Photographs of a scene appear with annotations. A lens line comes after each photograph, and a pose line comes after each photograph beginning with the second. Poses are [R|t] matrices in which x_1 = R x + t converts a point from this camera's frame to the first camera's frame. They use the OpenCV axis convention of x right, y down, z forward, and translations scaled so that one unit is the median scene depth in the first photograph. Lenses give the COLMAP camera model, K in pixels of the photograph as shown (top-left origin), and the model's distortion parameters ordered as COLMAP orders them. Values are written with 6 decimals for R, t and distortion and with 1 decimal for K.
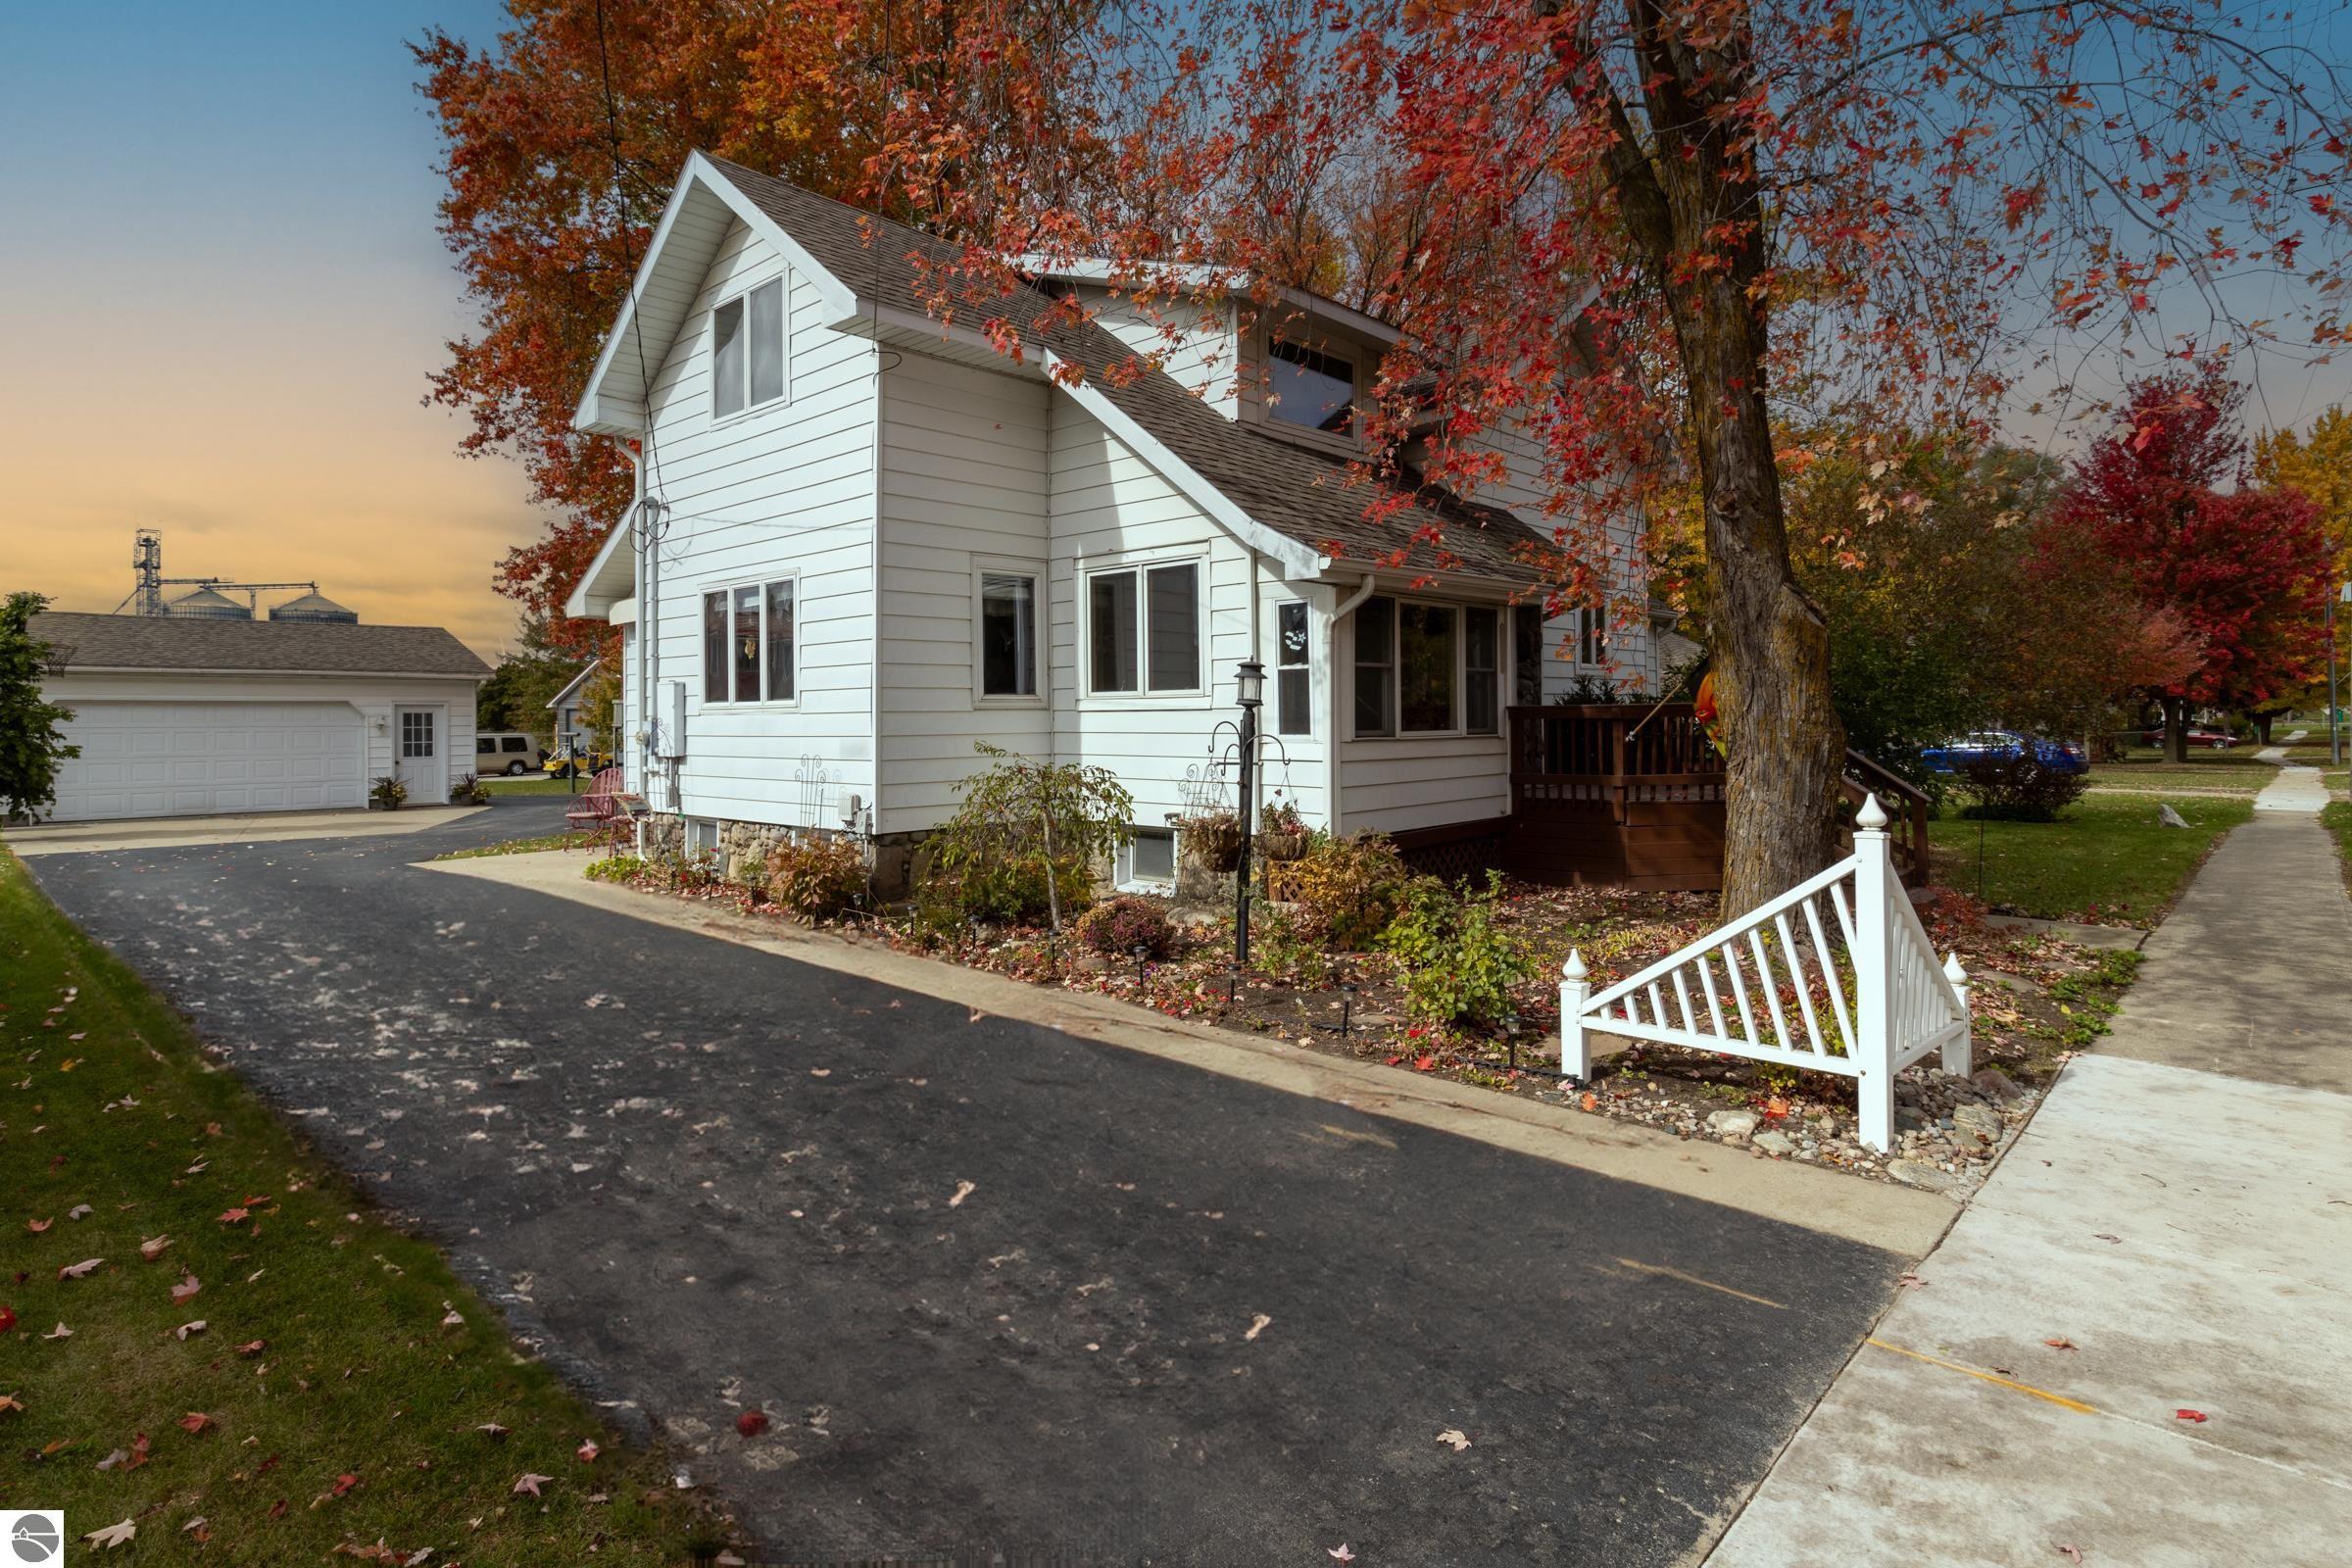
lens RADIAL K [[1227.0, 0, 1164.7], [0, 1227.0, 747.0], [0, 0, 1]] dist [-0.001258, -0.000739]
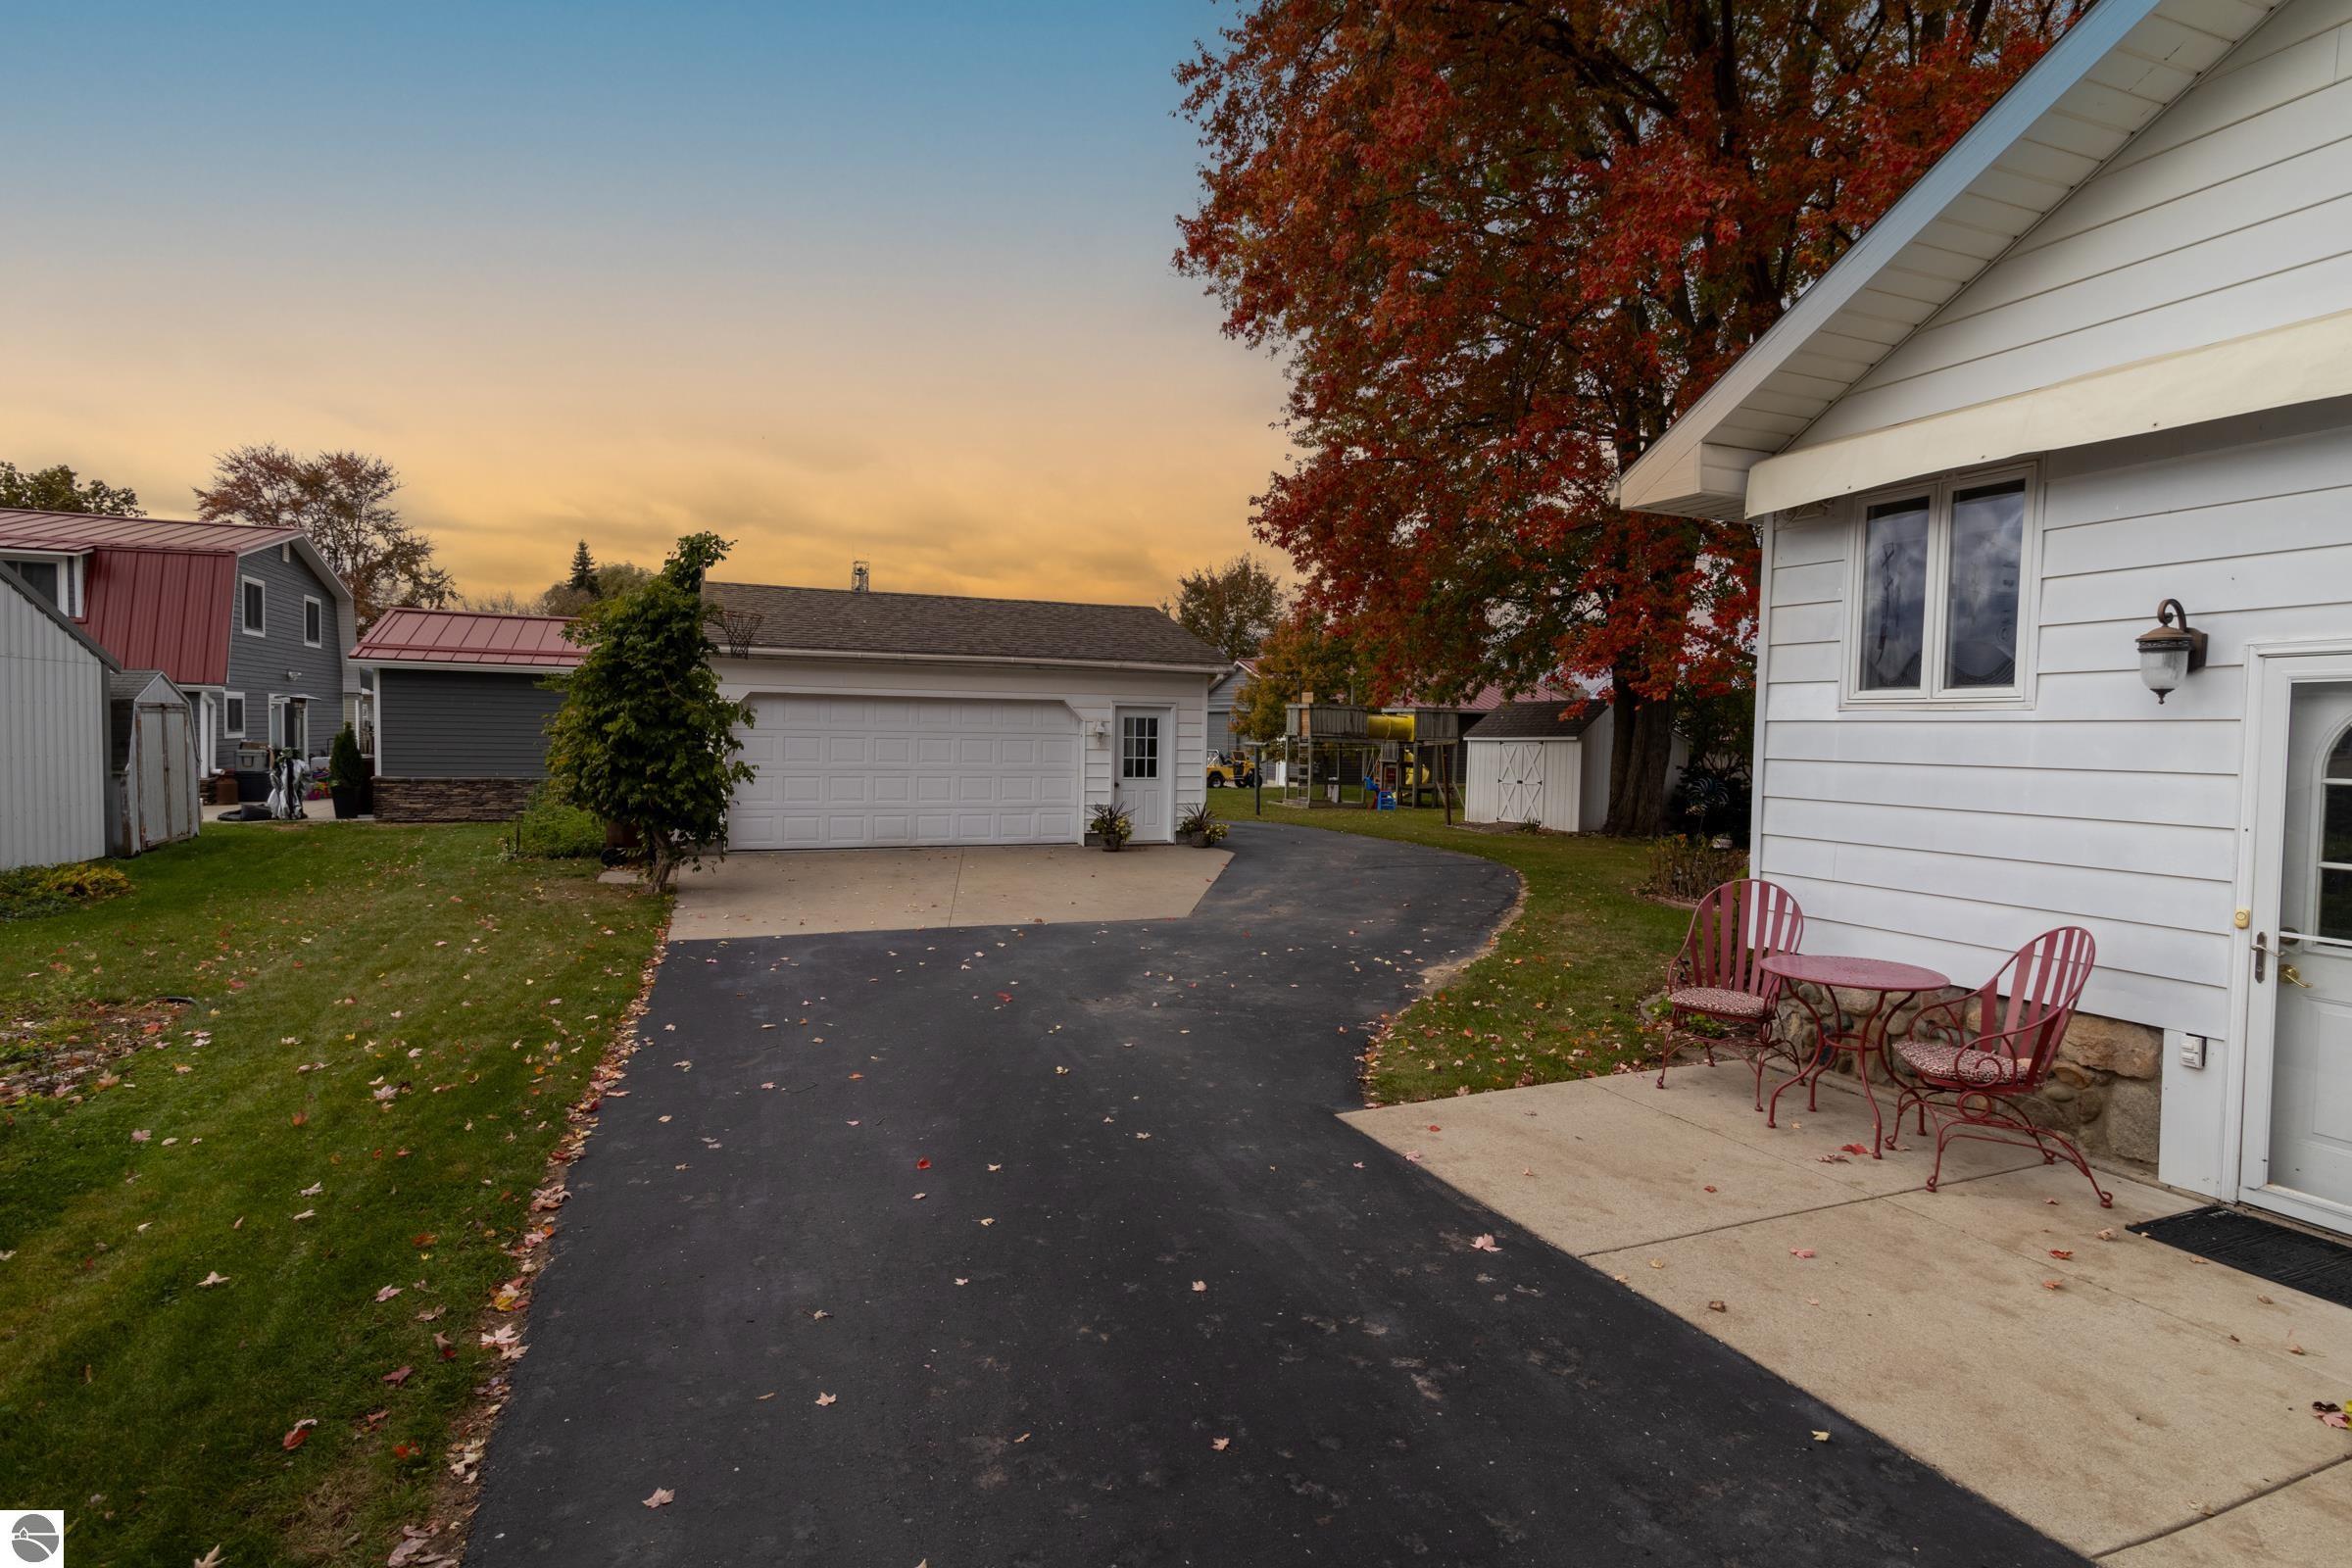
lens RADIAL K [[1227.0, 0, 1175.7], [0, 1227.0, 781.5], [0, 0, 1]] dist [-0.001258, -0.000739]
pose [[0.908818, 0.033442, -0.415849, -0.294314], [-0.023832, 0.999316, 0.028280, -0.011024], [0.416511, -0.015791, 0.908994, 0.357065]]
